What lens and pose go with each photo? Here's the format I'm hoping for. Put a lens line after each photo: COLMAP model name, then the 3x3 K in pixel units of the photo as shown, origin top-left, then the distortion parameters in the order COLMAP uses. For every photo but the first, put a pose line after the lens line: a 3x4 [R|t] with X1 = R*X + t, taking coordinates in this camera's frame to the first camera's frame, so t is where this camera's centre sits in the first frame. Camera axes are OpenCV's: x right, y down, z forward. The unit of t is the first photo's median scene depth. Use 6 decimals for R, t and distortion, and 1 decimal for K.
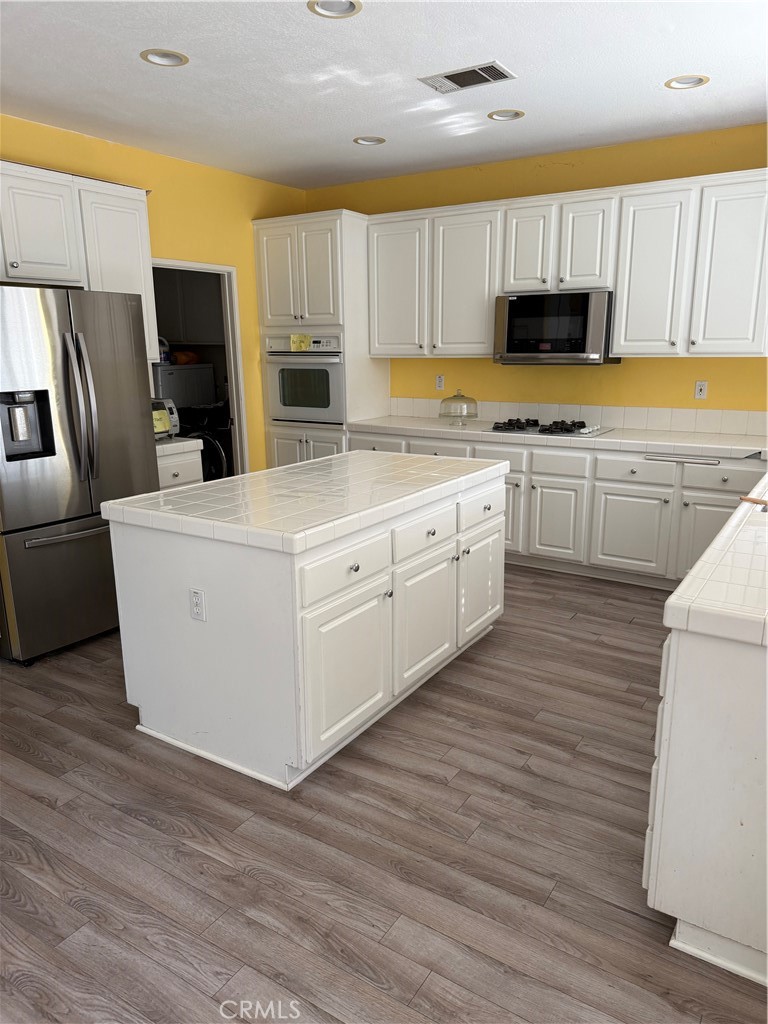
lens RADIAL K [[715.2, 0, 384.0], [0, 715.2, 512.0], [0, 0, 1]] dist [0.134076, -0.222816]
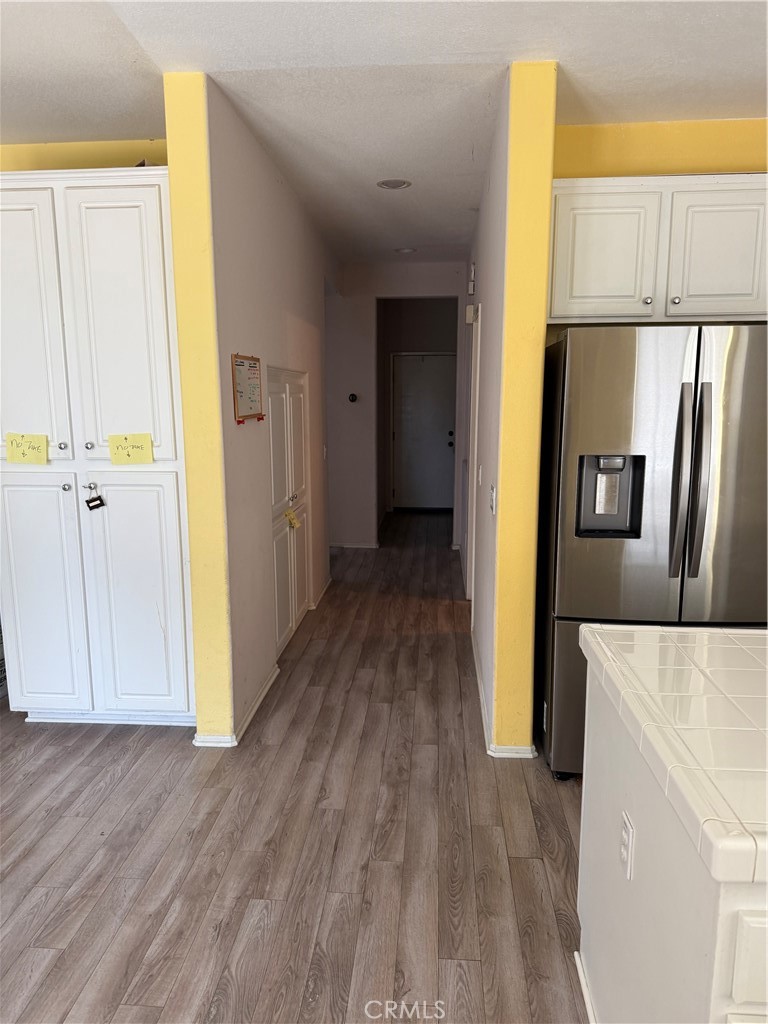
lens RADIAL K [[702.2, 0, 383.9], [0, 702.2, 531.4], [0, 0, 1]] dist [0.100809, -0.154820]
pose [[0.477209, 0.163783, -0.863393, 0.085186], [-0.200319, 0.976887, 0.074593, -0.102837], [0.855654, 0.137357, 0.498988, 0.454087]]
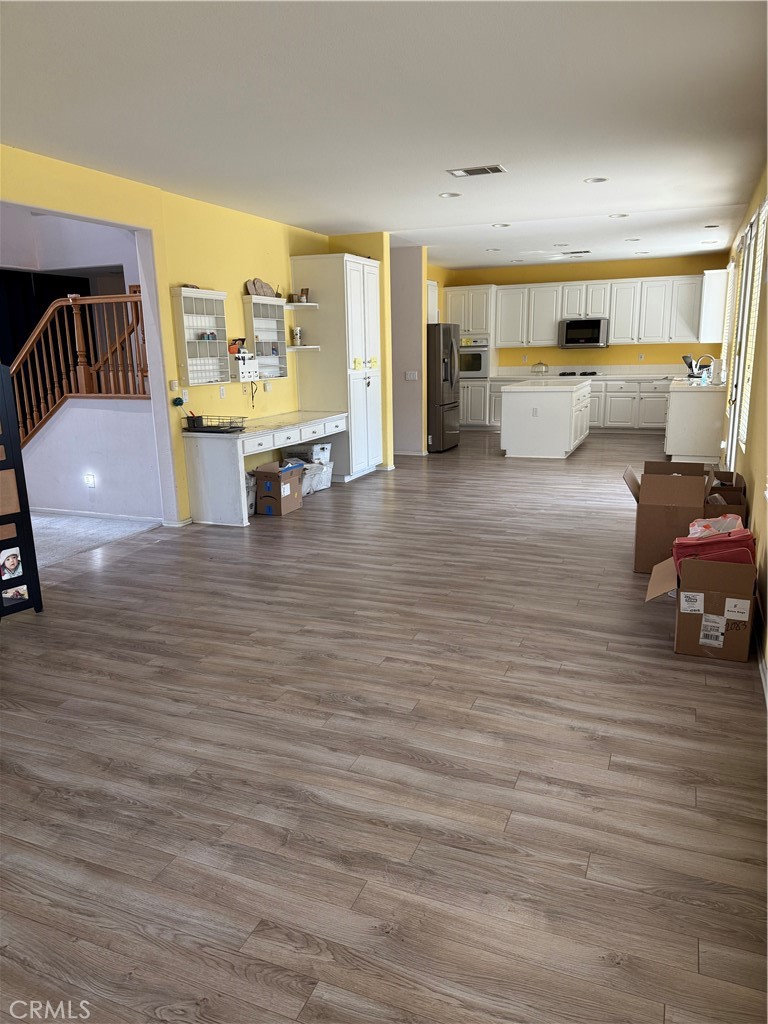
lens RADIAL K [[715.2, 0, 384.0], [0, 715.2, 512.0], [0, 0, 1]] dist [0.134076, -0.222816]
pose [[0.983320, -0.052969, 0.173998, -1.480017], [0.053959, 0.998543, -0.000957, 0.526359], [-0.173693, 0.010330, 0.984746, -2.164196]]
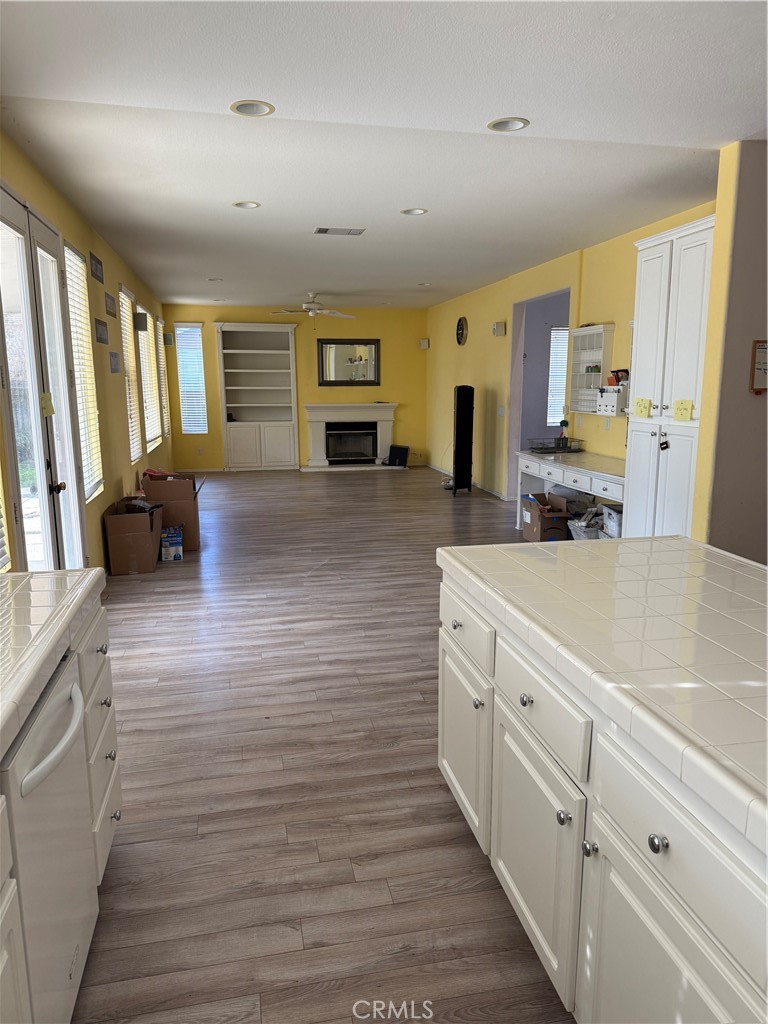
lens RADIAL K [[702.2, 0, 383.9], [0, 702.2, 531.4], [0, 0, 1]] dist [0.100809, -0.154820]
pose [[-0.709153, 0.155990, -0.687582, 0.518087], [-0.154463, 0.917154, 0.367381, -0.287046], [0.687927, 0.366736, -0.626308, 1.228170]]
